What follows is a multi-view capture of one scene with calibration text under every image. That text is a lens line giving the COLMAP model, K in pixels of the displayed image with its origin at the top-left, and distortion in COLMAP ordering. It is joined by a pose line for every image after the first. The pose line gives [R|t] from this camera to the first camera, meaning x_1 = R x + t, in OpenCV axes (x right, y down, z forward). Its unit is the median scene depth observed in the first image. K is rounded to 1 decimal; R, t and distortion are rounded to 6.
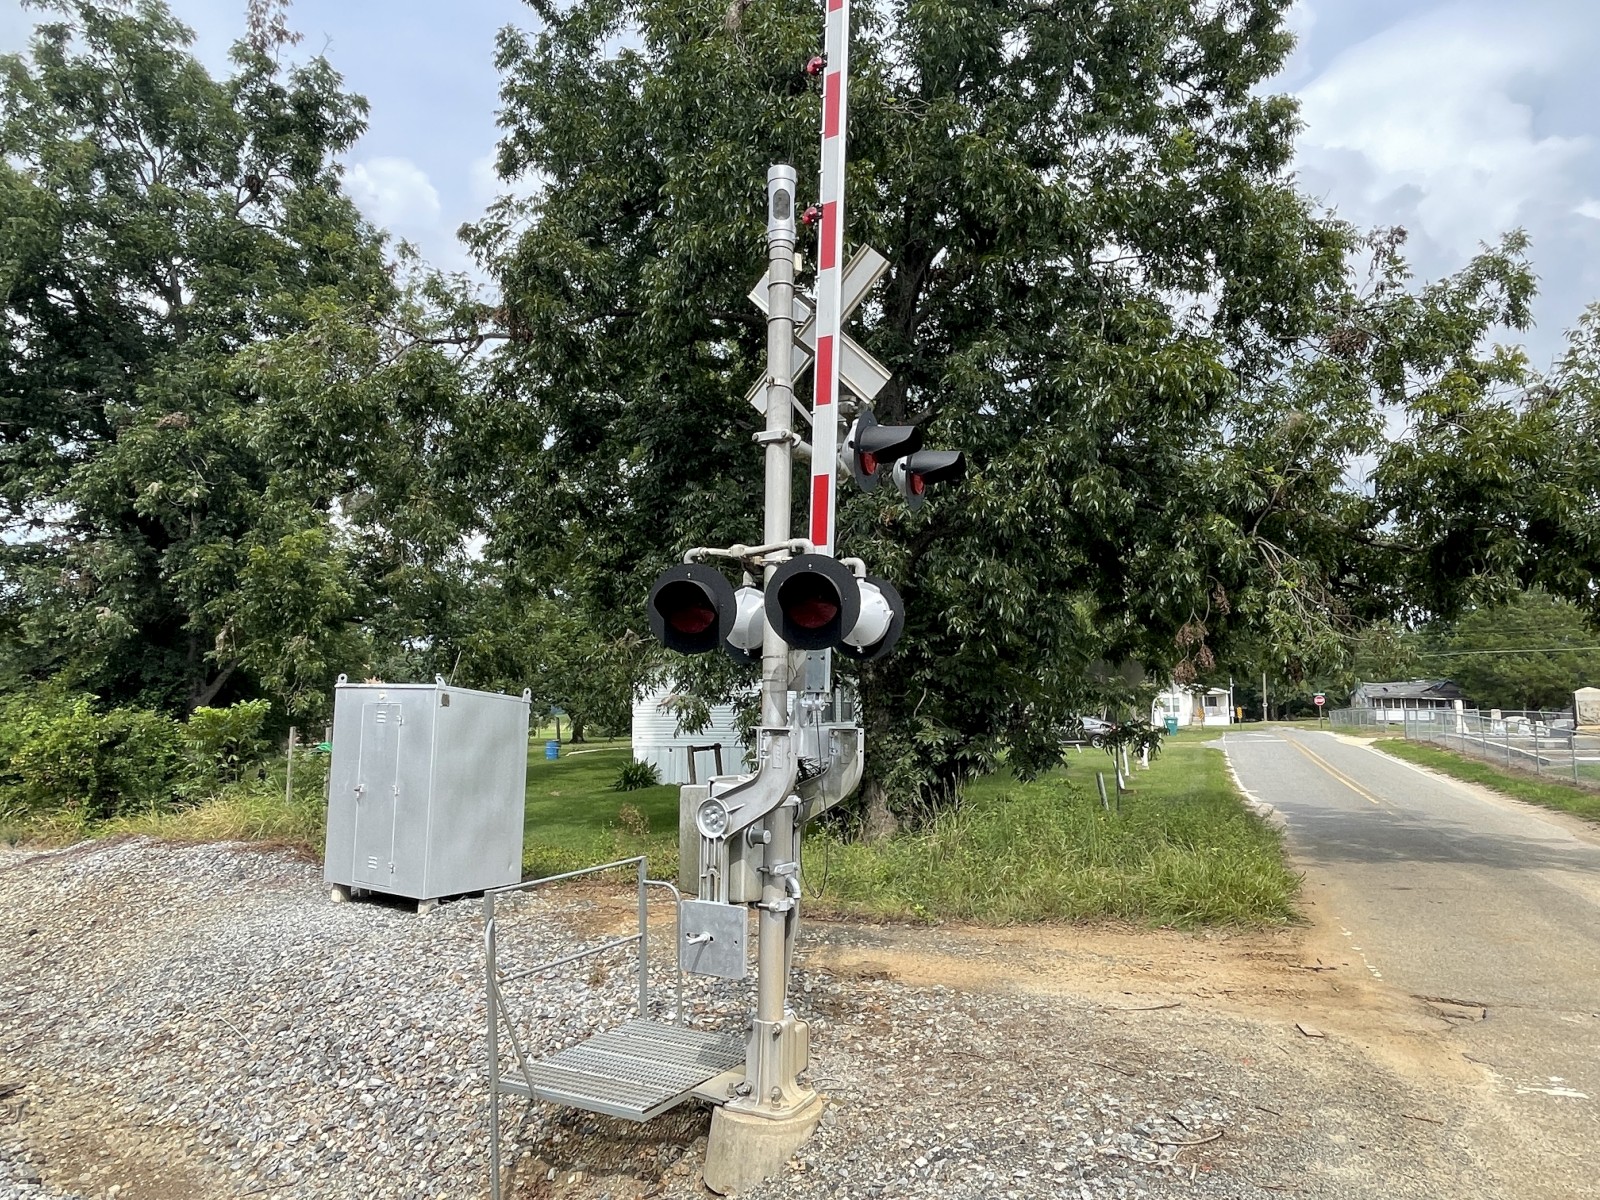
lens RADIAL K [[1033.8, 0, 800.9], [0, 1033.8, 585.0], [0, 0, 1]] dist [0.018564, -0.011447]
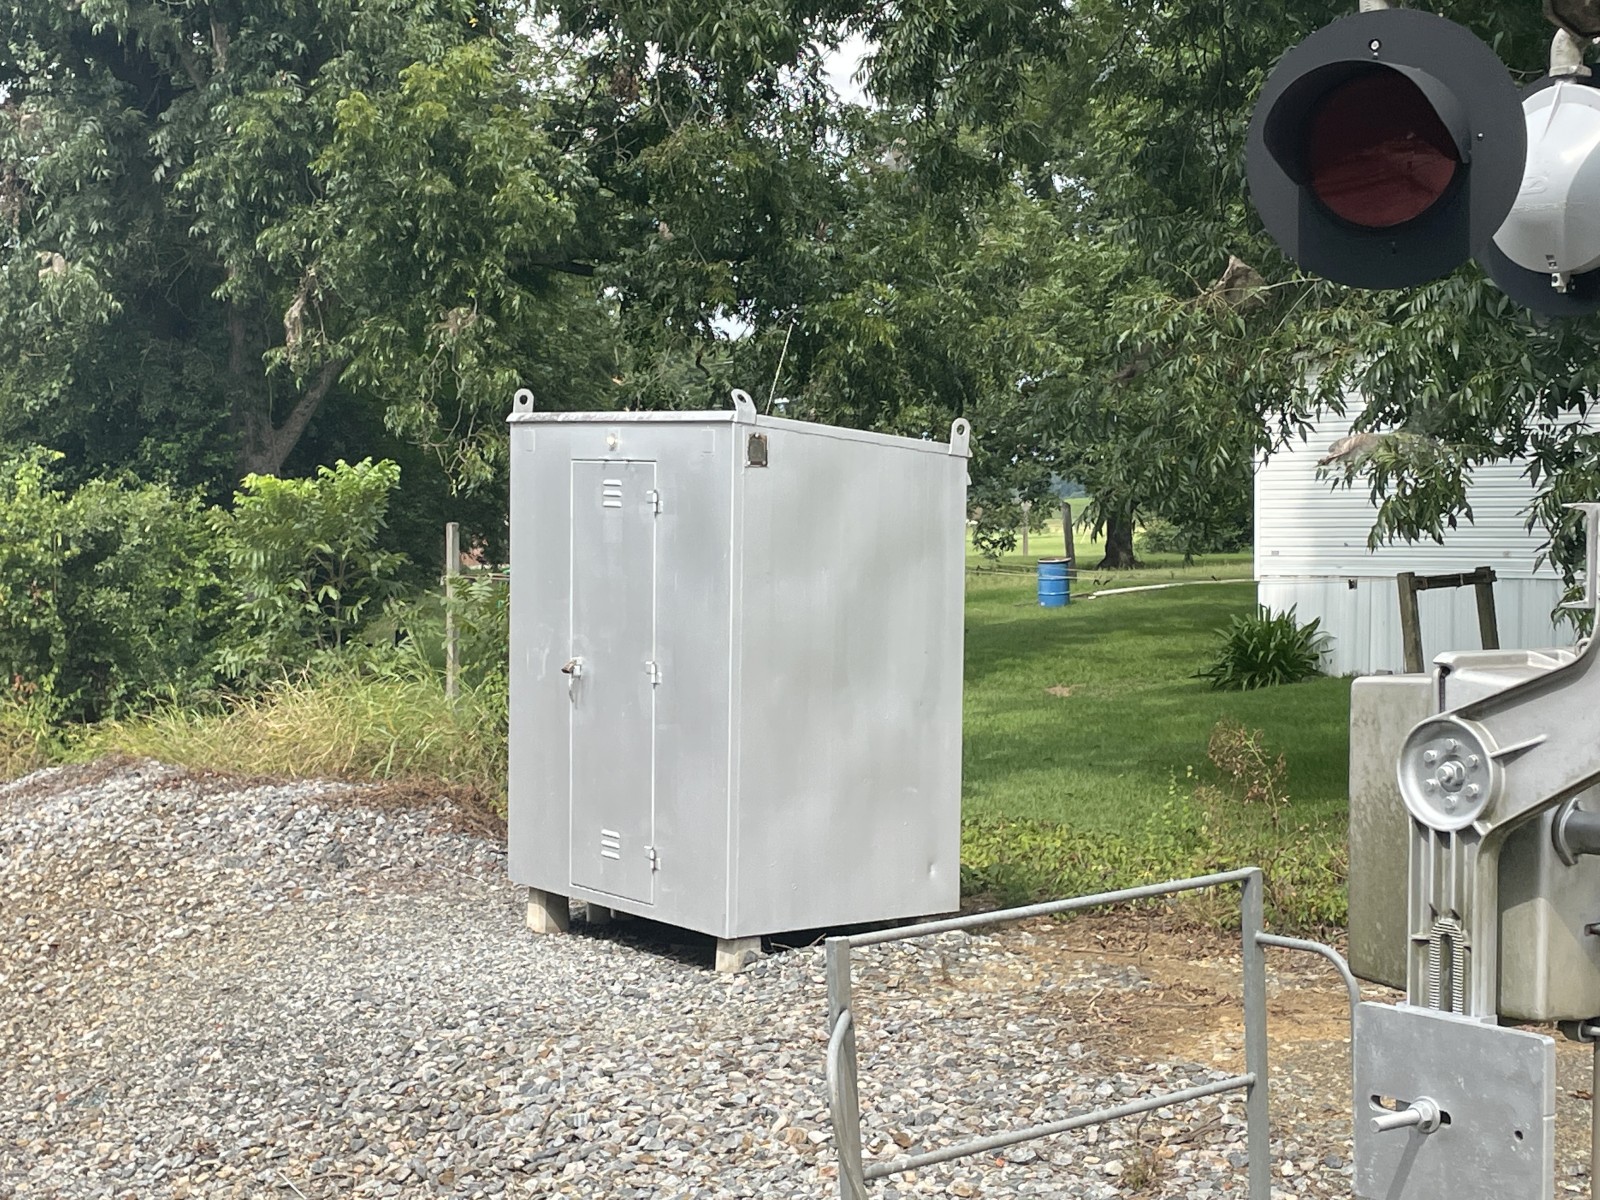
lens RADIAL K [[2640.7, 0, 754.7], [0, 2640.7, 613.4], [0, 0, 1]] dist [0.127063, 0.000000]
pose [[0.939167, 0.012463, -0.343234, 0.000137], [0.045028, 0.986249, 0.159017, 0.008114], [0.340496, -0.164798, 0.925691, 0.040168]]
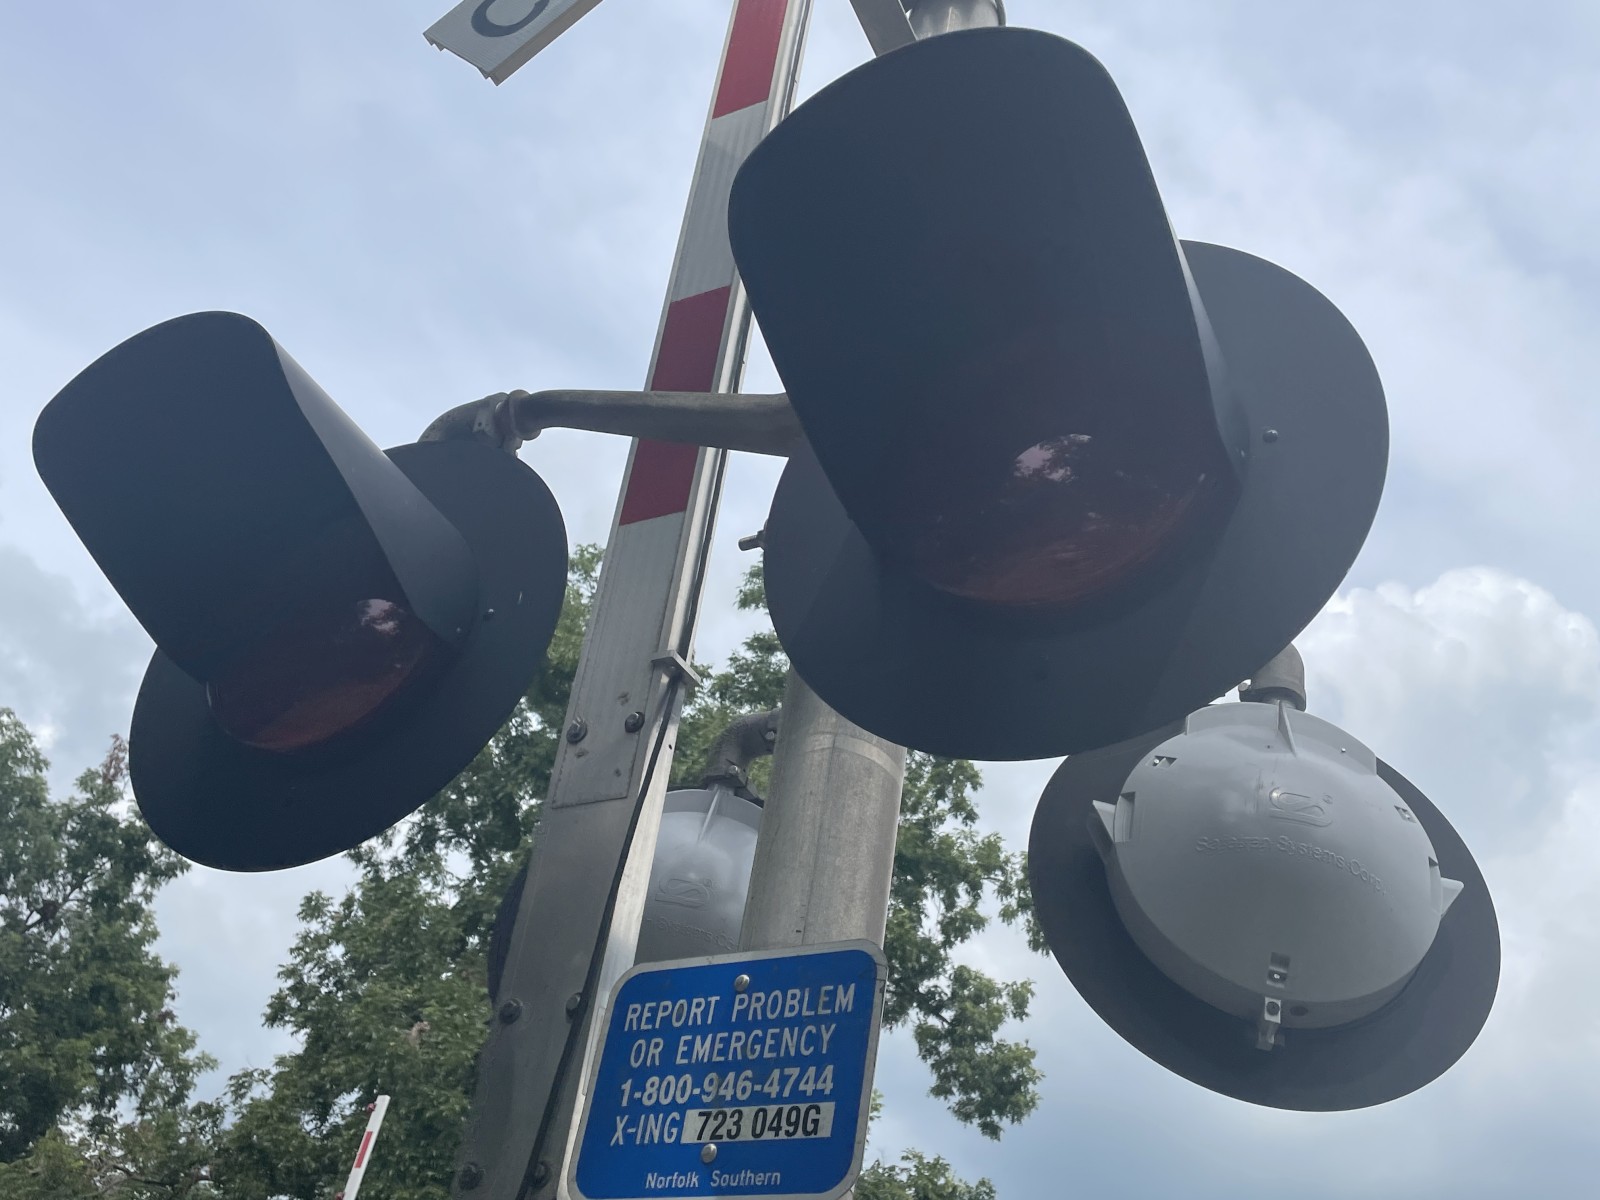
lens RADIAL K [[1574.5, 0, 817.4], [0, 1574.5, 575.2], [0, 0, 1]] dist [0.037162, 0.000000]
pose [[0.988205, 0.147360, -0.041661, 0.276270], [-0.148634, 0.857503, -0.492541, -0.079272], [-0.036857, 0.492924, 0.869291, -0.672796]]
